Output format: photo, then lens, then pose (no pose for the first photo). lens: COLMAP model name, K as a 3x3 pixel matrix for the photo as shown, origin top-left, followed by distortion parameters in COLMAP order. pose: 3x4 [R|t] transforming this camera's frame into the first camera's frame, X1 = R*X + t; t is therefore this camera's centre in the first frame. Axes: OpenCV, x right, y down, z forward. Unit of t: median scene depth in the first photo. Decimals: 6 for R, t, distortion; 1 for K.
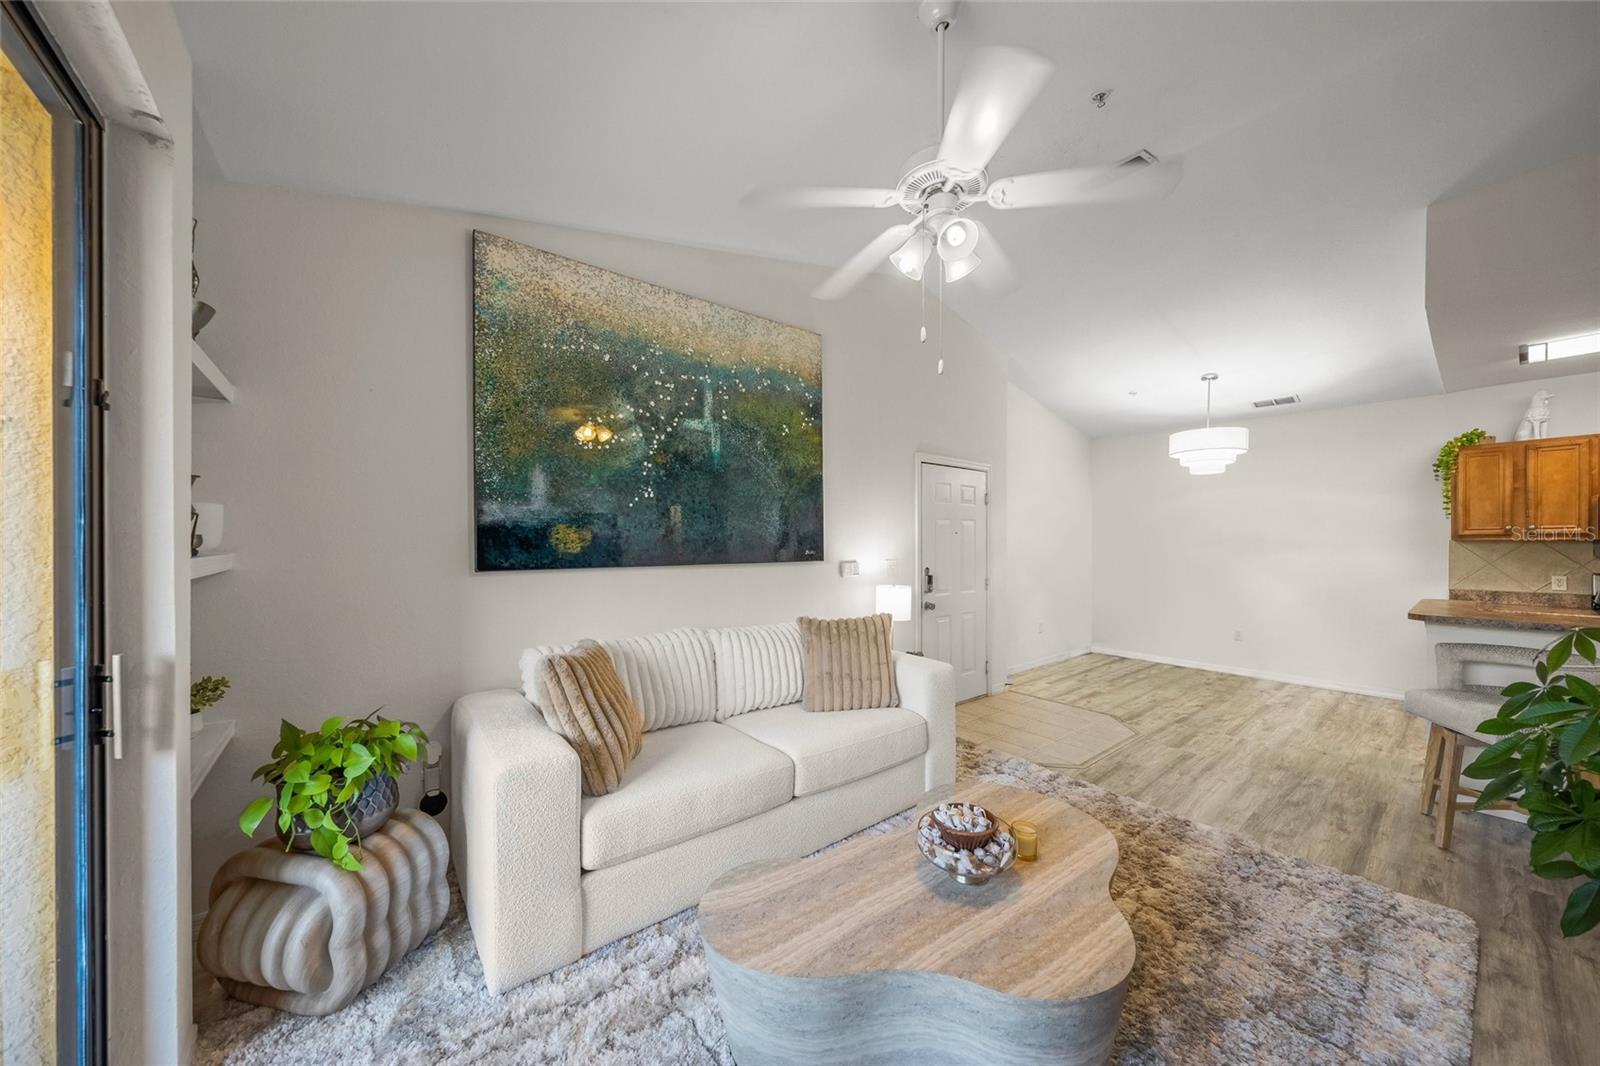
lens RADIAL K [[546.9, 0, 799.9], [0, 546.9, 544.0], [0, 0, 1]] dist [-0.003363, 0.000079]
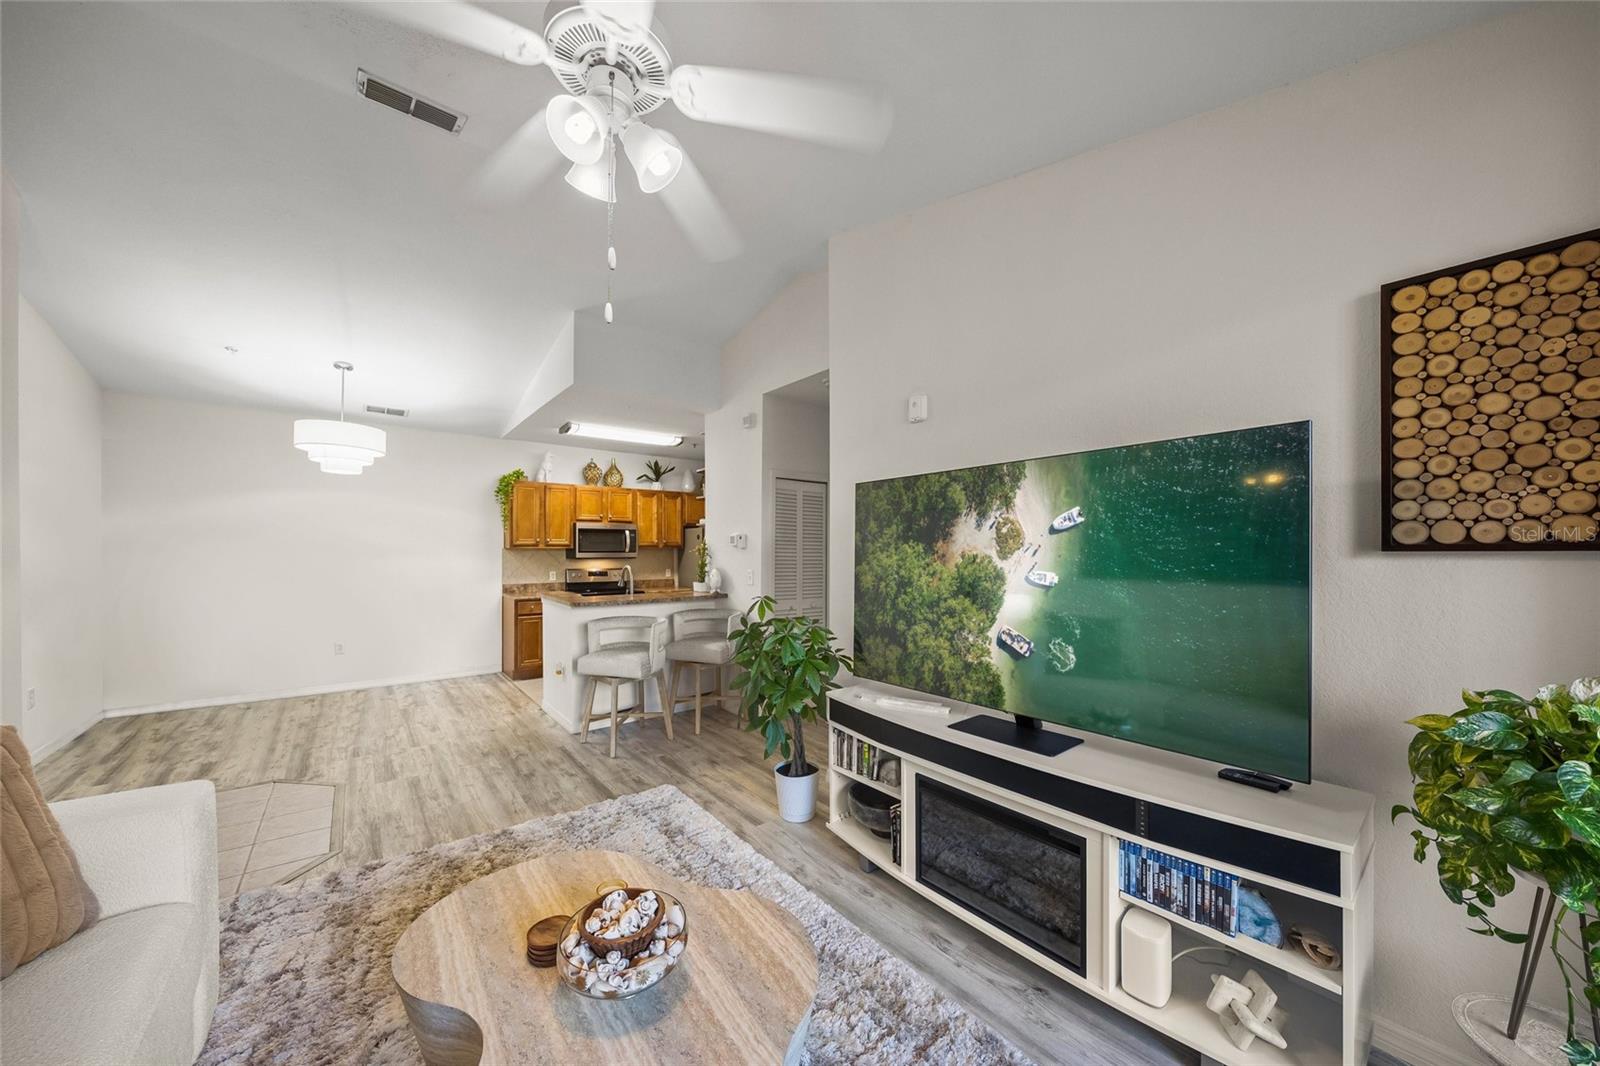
lens RADIAL K [[550.5, 0, 795.1], [0, 550.5, 551.7], [0, 0, 1]] dist [-0.002645, -0.000106]
pose [[-0.000033, -0.002893, 0.999996, -0.211193], [-0.000908, 0.999995, 0.002893, -0.004192], [-1.000000, -0.000908, -0.000036, 0.337800]]
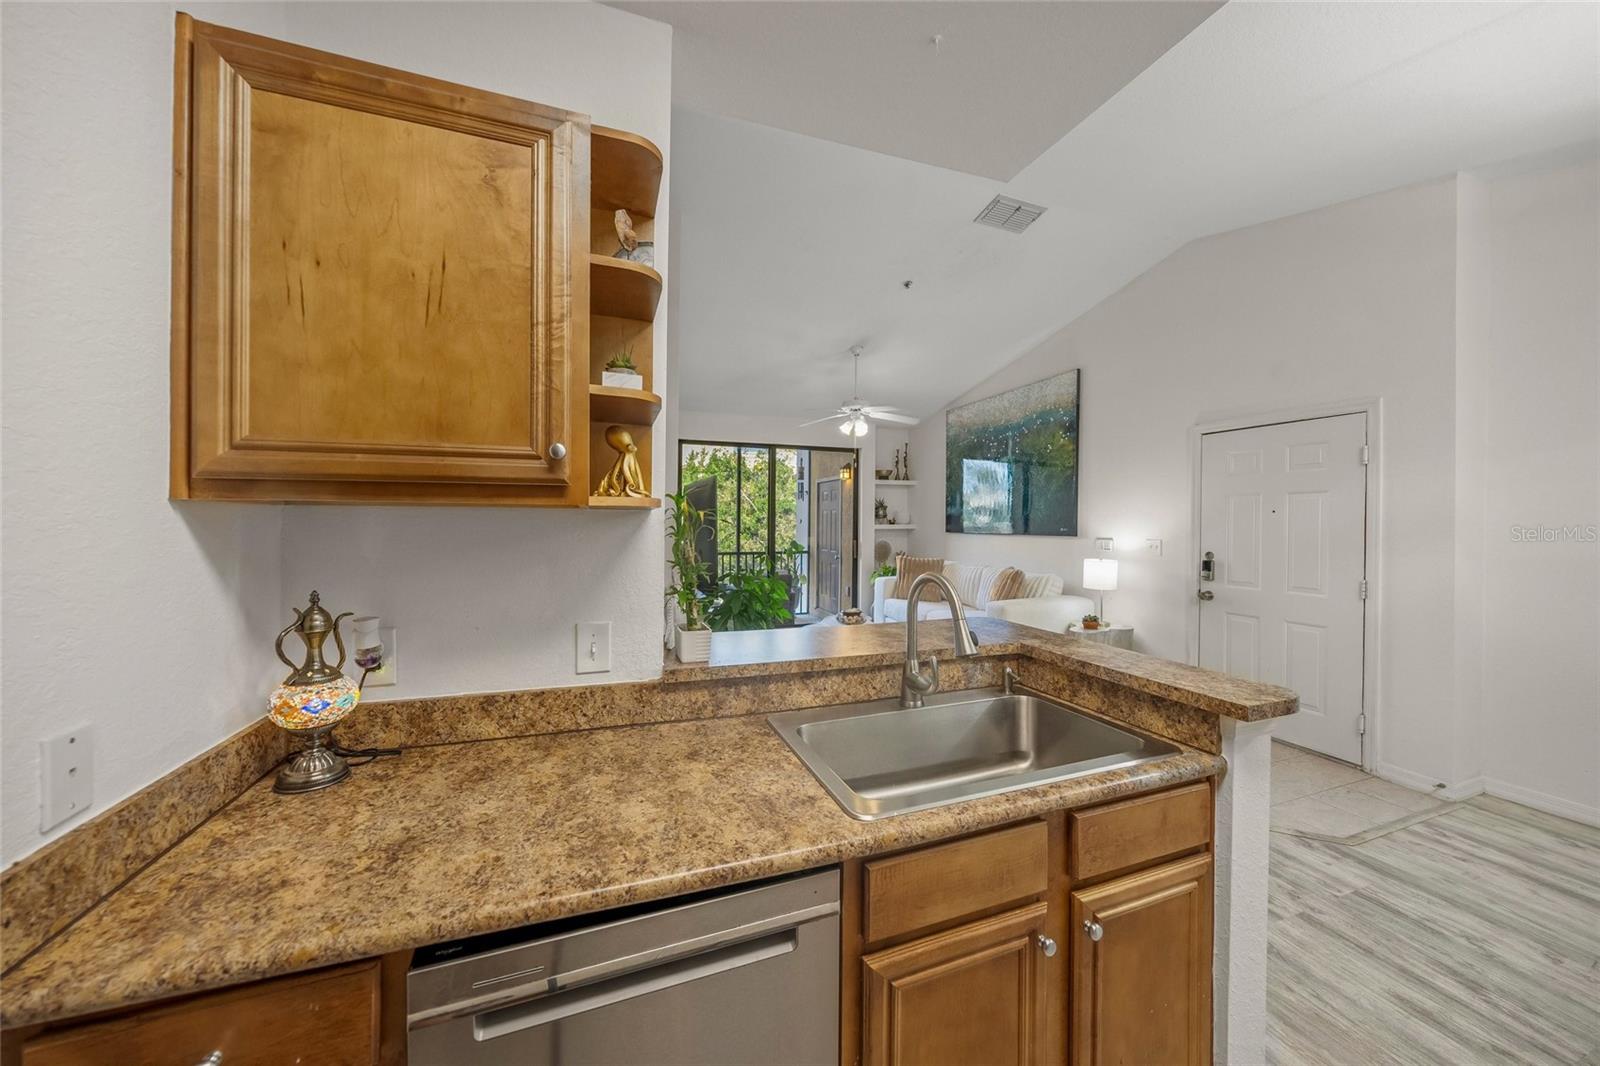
lens RADIAL K [[551.2, 0, 803.0], [0, 551.2, 520.7], [0, 0, 1]] dist [-0.000575, -0.000036]
pose [[-0.321052, -0.001642, -0.947060, 1.493442], [-0.008122, 0.999966, 0.001019, -0.003518], [0.947027, 0.008020, -0.321054, 0.774999]]
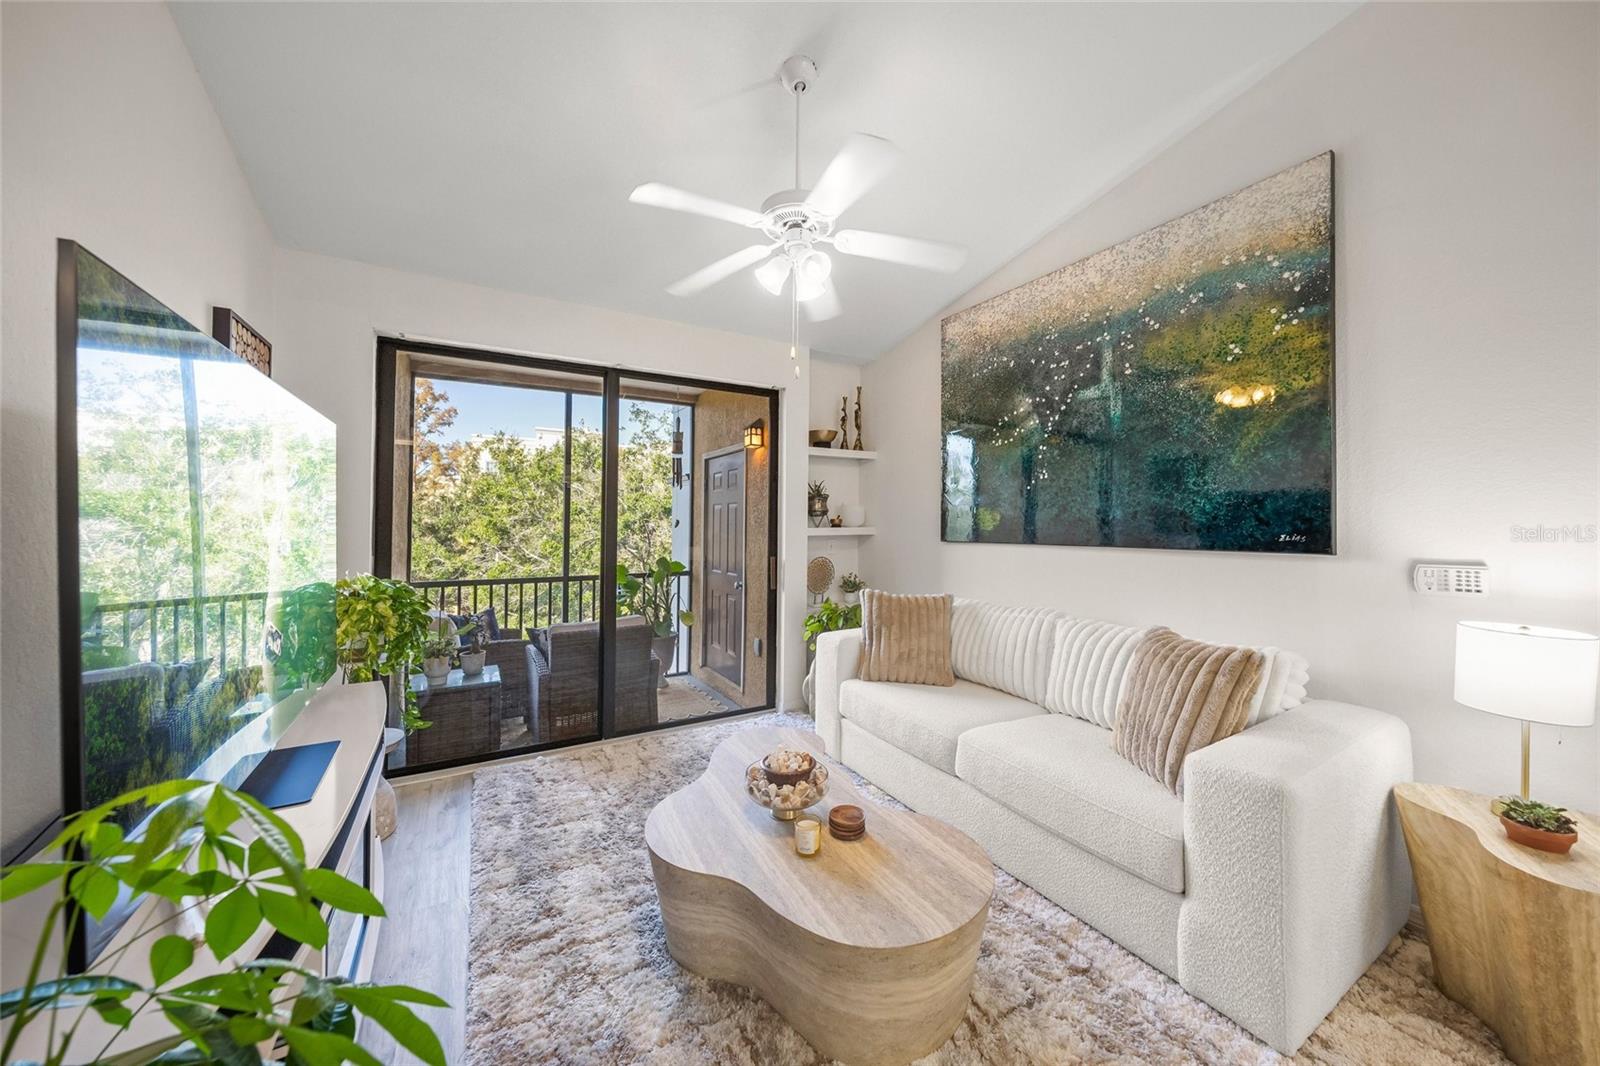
lens RADIAL K [[564.8, 0, 797.3], [0, 564.8, 507.3], [0, 0, 1]] dist [-0.006166, -0.000043]
pose [[-0.147598, -0.028788, -0.988628, 0.657532], [-0.005412, 0.999585, -0.028299, 0.001808], [0.989033, 0.001174, -0.147692, 0.530320]]
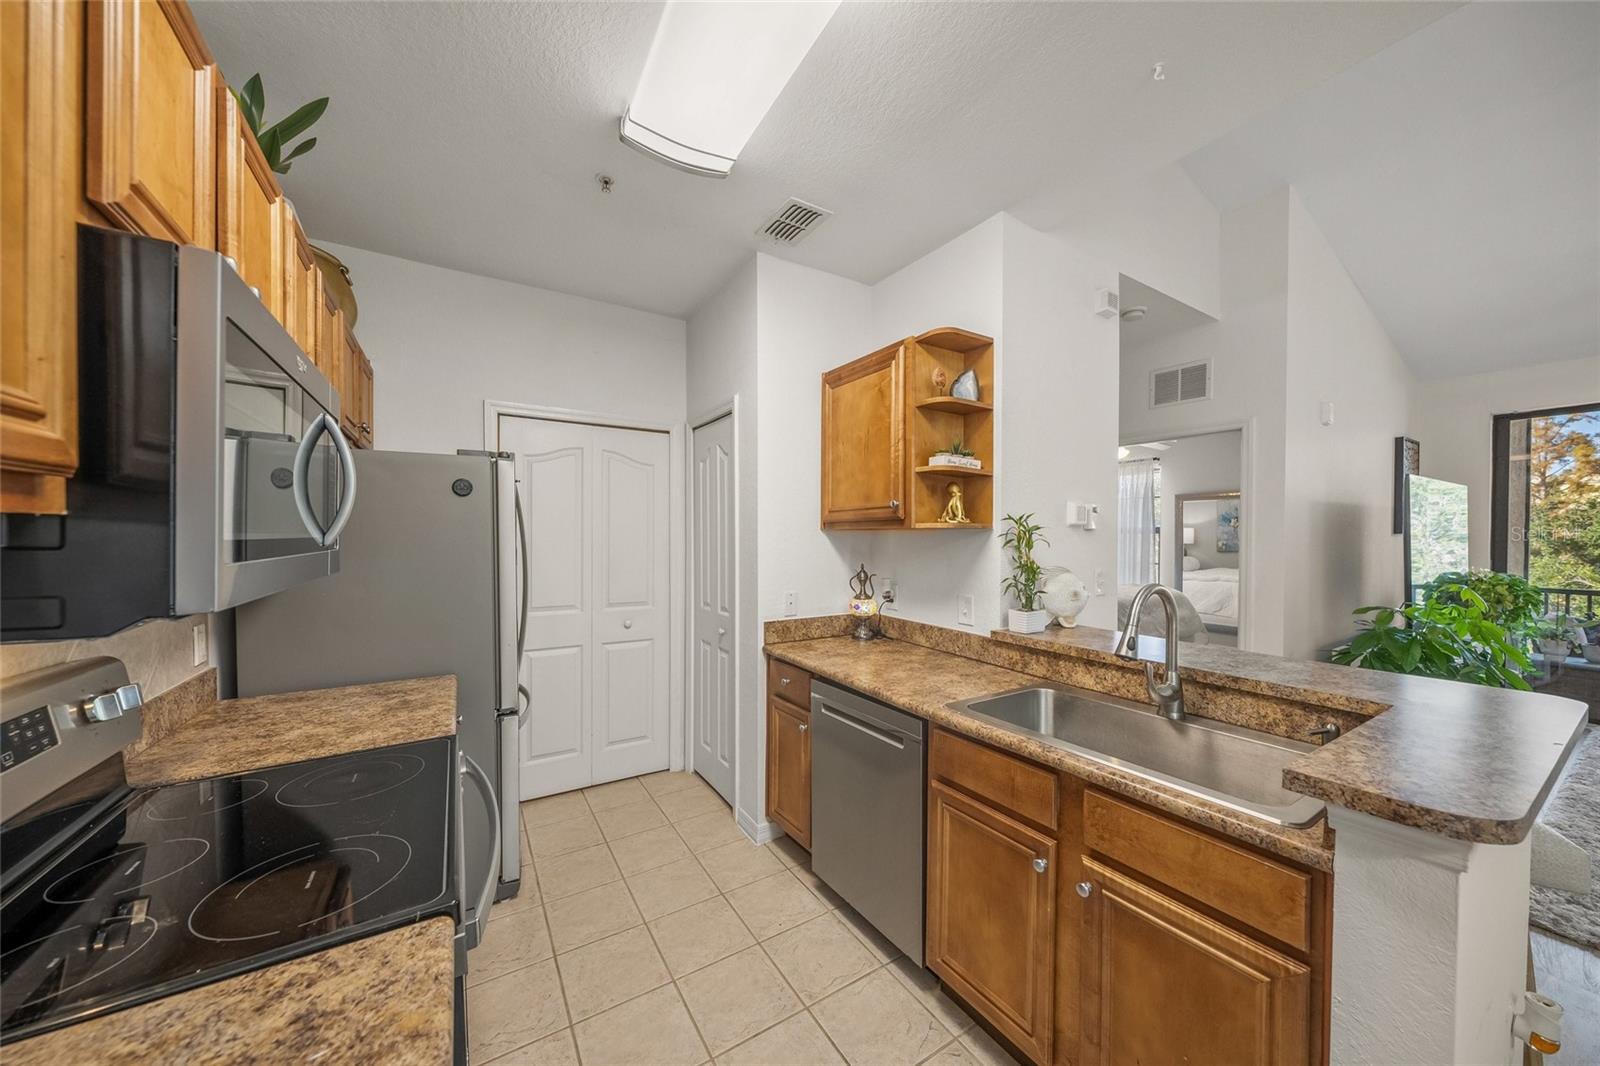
lens RADIAL K [[546.9, 0, 799.9], [0, 546.9, 544.0], [0, 0, 1]] dist [-0.003363, 0.000079]
pose [[-0.993294, -0.002207, 0.115596, 1.308674], [-0.000225, 0.999853, 0.017158, -0.003662], [-0.115616, 0.017017, -0.993148, 1.162261]]
